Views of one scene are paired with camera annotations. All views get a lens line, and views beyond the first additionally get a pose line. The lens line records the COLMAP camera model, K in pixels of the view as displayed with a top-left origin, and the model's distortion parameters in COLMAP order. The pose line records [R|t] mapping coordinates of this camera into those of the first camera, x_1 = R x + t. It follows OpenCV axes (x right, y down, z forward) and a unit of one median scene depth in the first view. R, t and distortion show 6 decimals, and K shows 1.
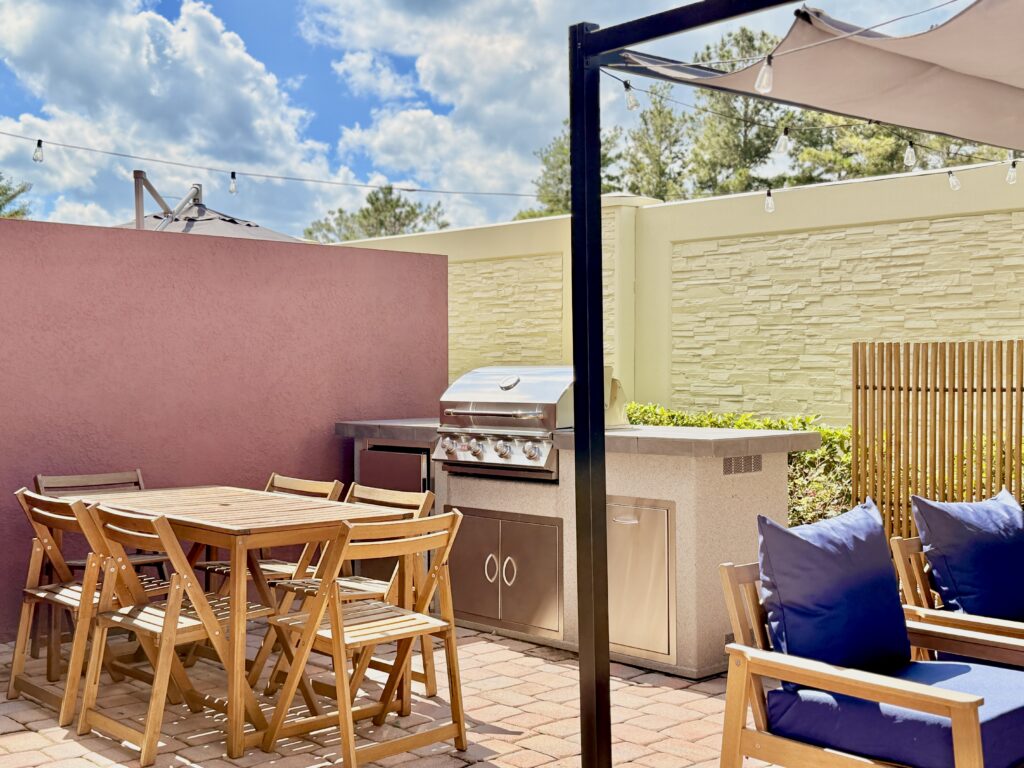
lens RADIAL K [[1247.9, 0, 513.6], [0, 1247.9, 386.1], [0, 0, 1]] dist [0.127288, 0.000000]
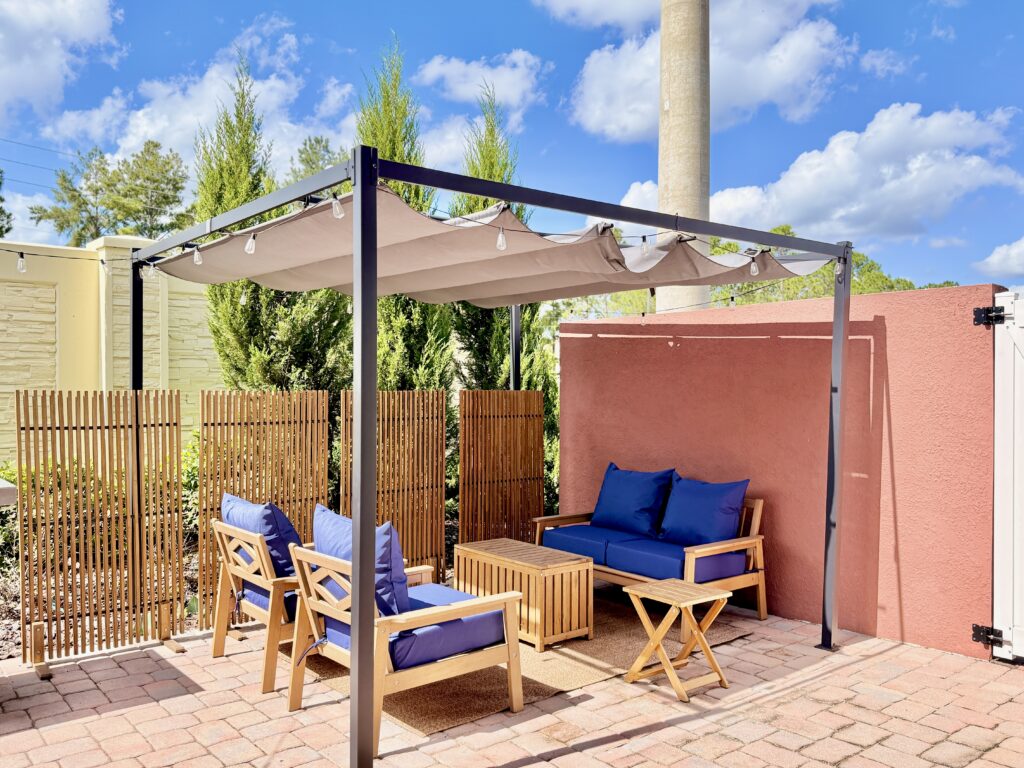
lens RADIAL K [[867.9, 0, 514.7], [0, 867.9, 383.2], [0, 0, 1]] dist [-0.003299, -0.006810]
pose [[0.048090, 0.016205, 0.998712, -0.349086], [0.023771, 0.999567, -0.017363, -0.006624], [-0.998560, 0.024575, 0.047684, 0.360613]]
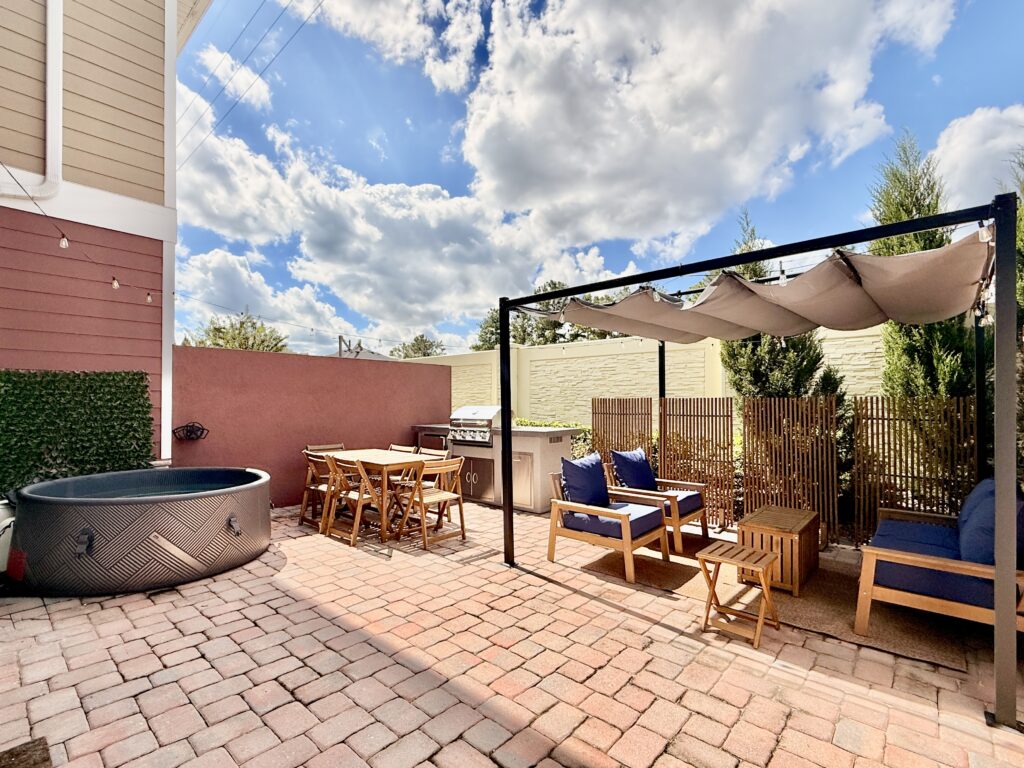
lens RADIAL K [[470.5, 0, 507.0], [0, 470.5, 388.5], [0, 0, 1]] dist [0.000483, -0.000028]
pose [[0.996813, -0.000850, 0.079768, -0.020871], [0.004433, 0.998988, -0.044753, -0.009534], [-0.079650, 0.044964, 0.995808, -0.100567]]
